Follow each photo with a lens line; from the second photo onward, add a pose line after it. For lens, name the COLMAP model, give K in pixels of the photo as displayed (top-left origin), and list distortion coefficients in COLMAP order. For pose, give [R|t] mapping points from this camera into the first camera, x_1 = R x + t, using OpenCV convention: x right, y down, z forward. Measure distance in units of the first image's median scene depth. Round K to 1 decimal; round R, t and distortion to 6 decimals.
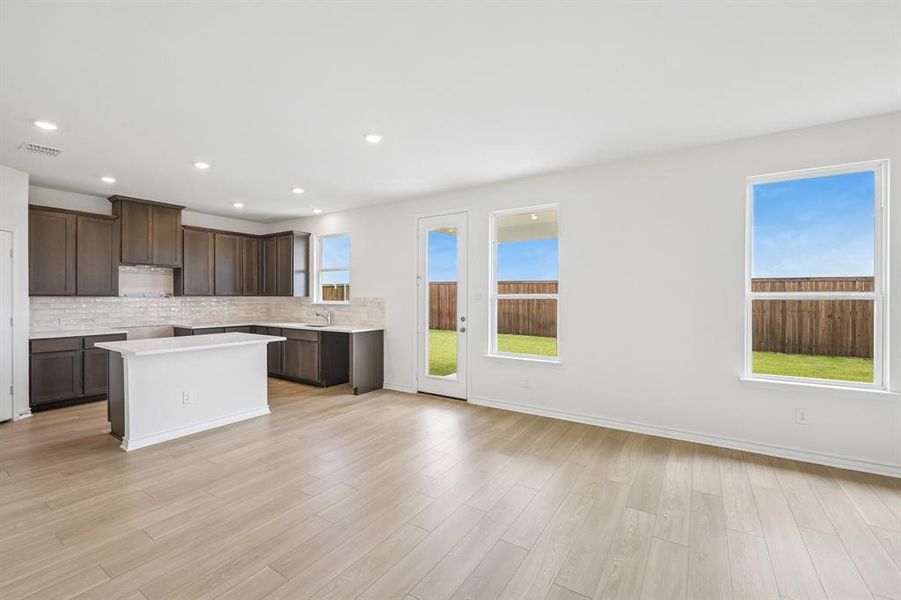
lens RADIAL K [[367.7, 0, 439.8], [0, 367.7, 294.2], [0, 0, 1]] dist [-0.010072, 0.000046]
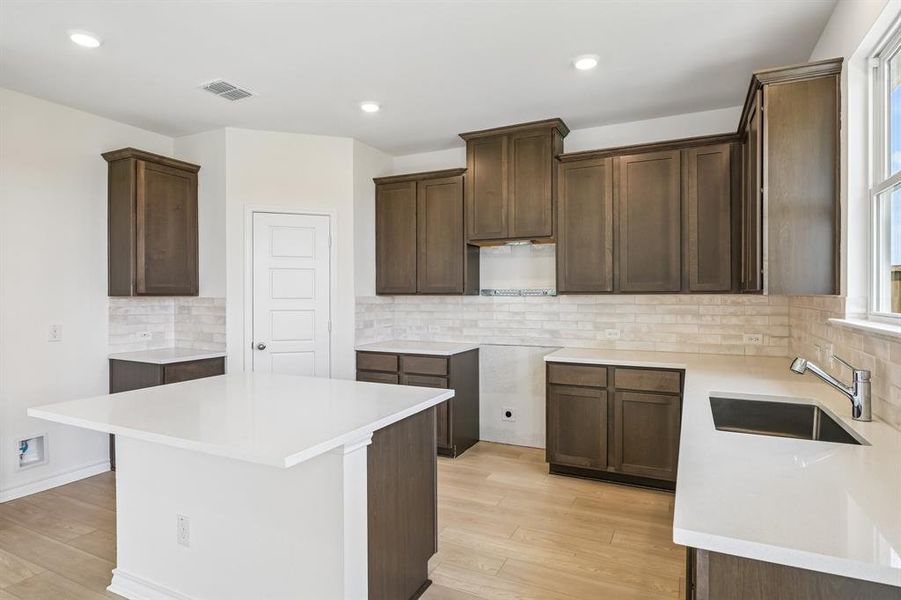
lens RADIAL K [[497.8, 0, 459.0], [0, 497.8, 296.3], [0, 0, 1]] dist [0.001965, 0.000355]
pose [[0.151085, 0.003748, -0.988514, -0.029379], [0.008449, 0.999951, 0.005082, 0.003593], [0.988485, -0.009120, 0.151046, 0.694998]]
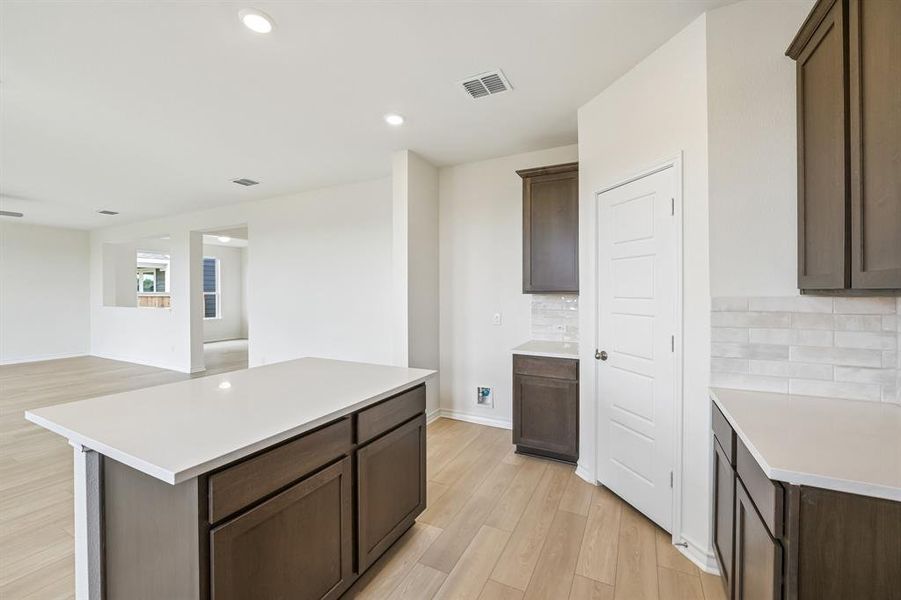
lens RADIAL K [[367.7, 0, 439.8], [0, 367.7, 294.2], [0, 0, 1]] dist [-0.010072, 0.000046]
pose [[-0.991980, -0.009863, -0.126012, -0.502518], [-0.009307, 0.999944, -0.005001, 0.008430], [0.126054, -0.003788, -0.992016, 0.910743]]
